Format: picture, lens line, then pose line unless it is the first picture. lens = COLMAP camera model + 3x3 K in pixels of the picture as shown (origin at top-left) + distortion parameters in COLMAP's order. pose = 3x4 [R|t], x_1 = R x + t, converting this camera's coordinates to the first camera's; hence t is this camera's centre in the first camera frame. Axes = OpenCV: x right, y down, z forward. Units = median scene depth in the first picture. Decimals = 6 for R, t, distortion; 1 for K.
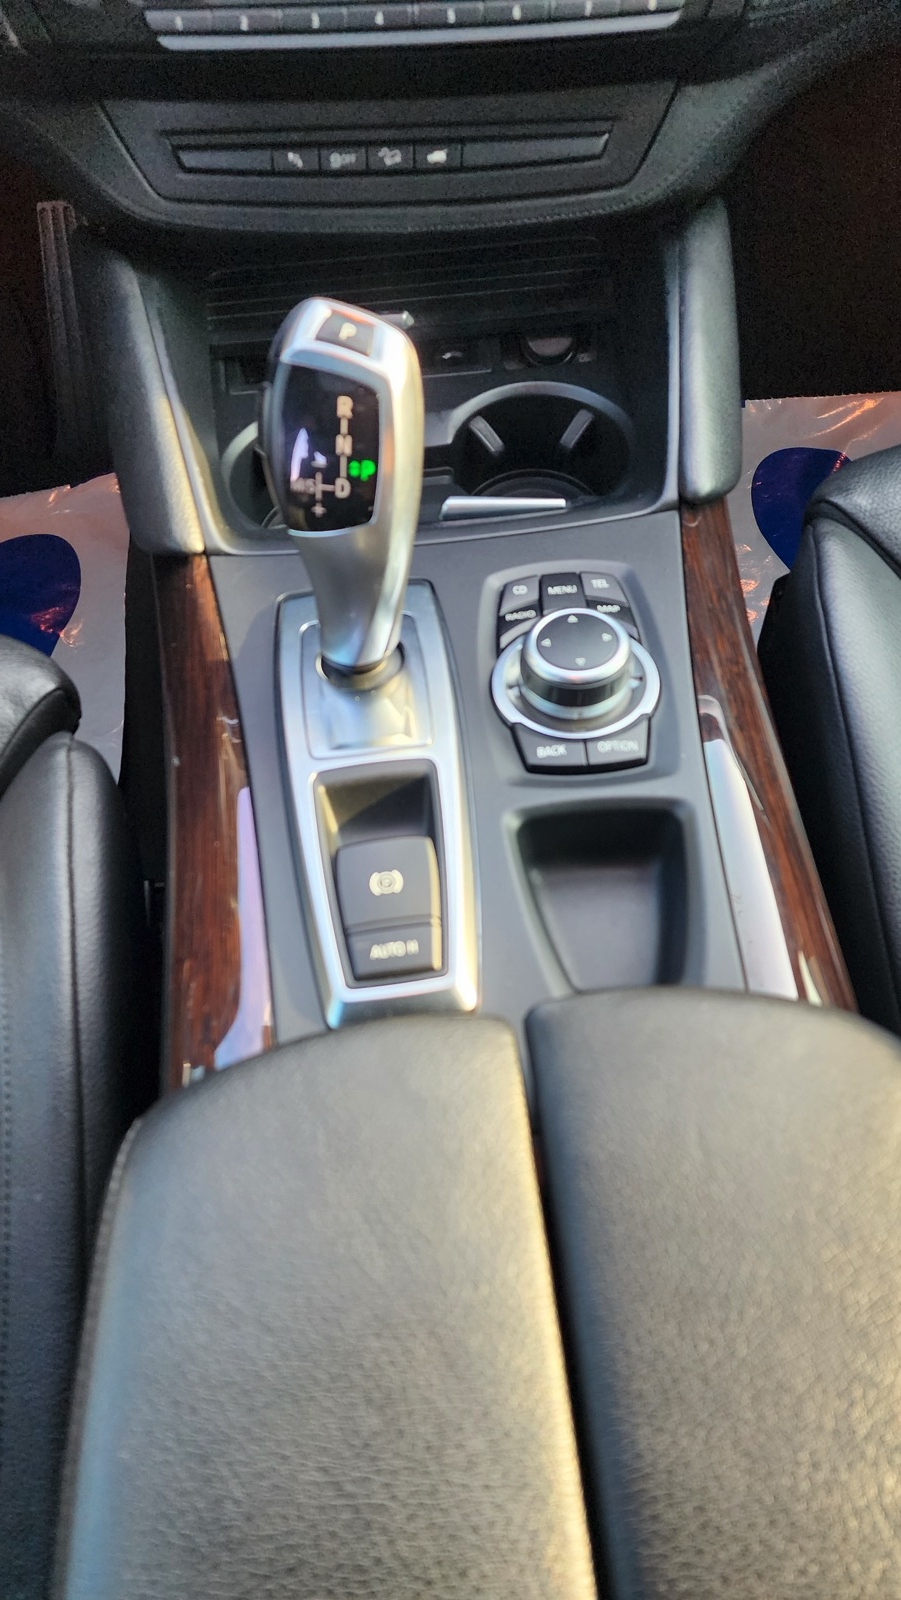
lens RADIAL K [[1076.3, 0, 426.0], [0, 1076.3, 797.7], [0, 0, 1]] dist [0.018443, -0.053522]
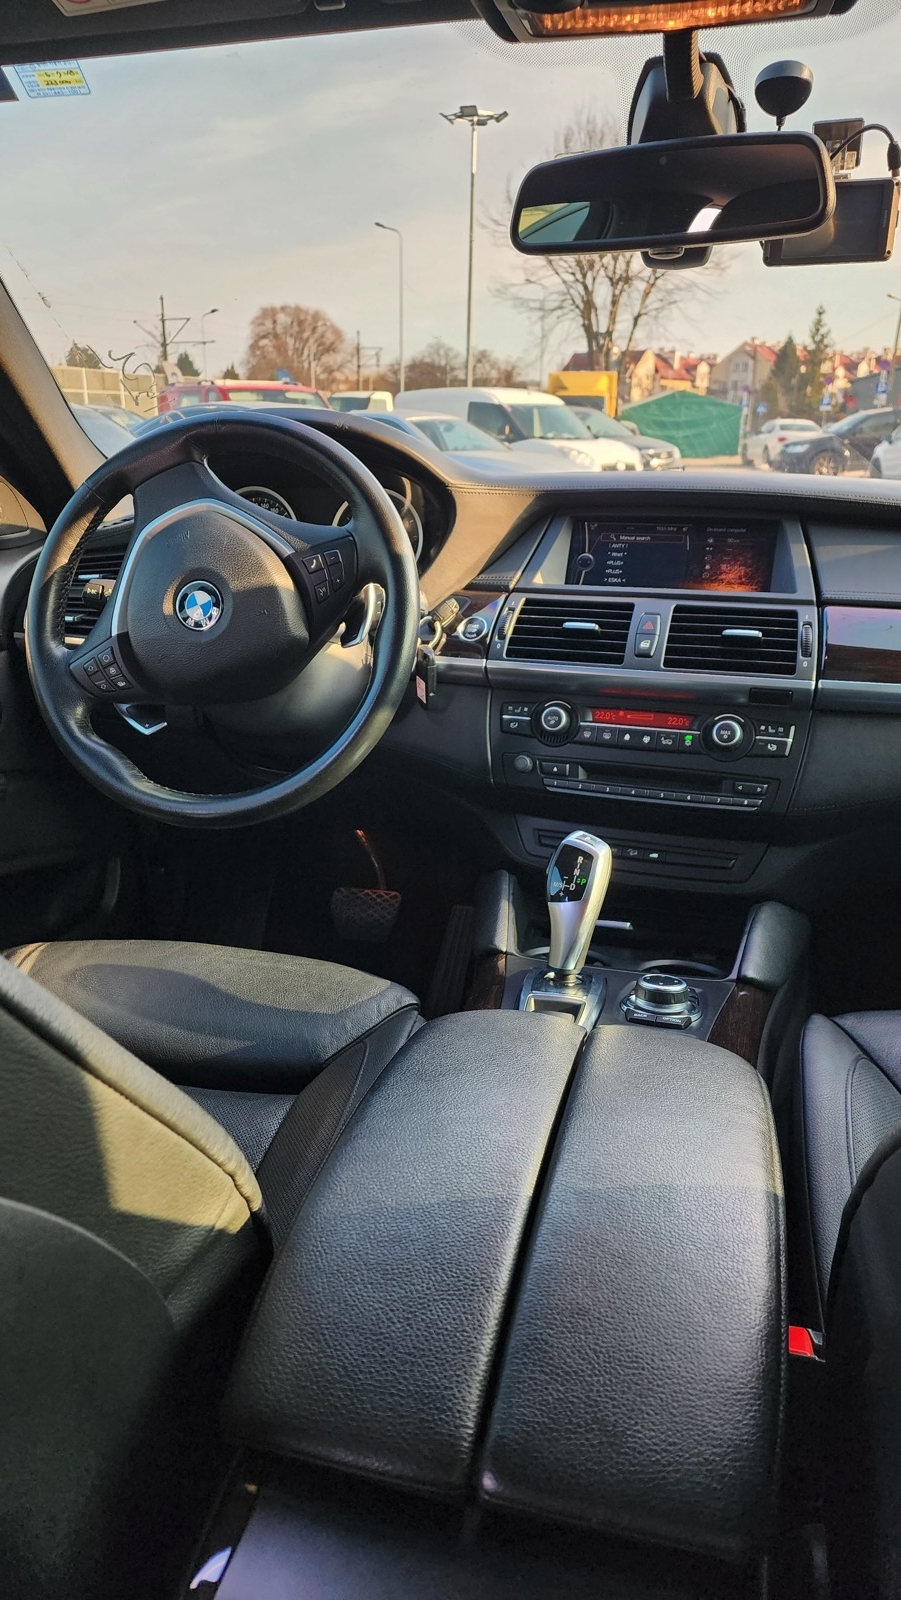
lens RADIAL K [[1076.3, 0, 426.0], [0, 1076.3, 797.7], [0, 0, 1]] dist [0.018443, -0.053522]
pose [[0.936567, 0.143872, -0.319598, 0.332639], [-0.331295, 0.661012, -0.673281, 1.223491], [0.114392, 0.736454, 0.666746, -0.797006]]
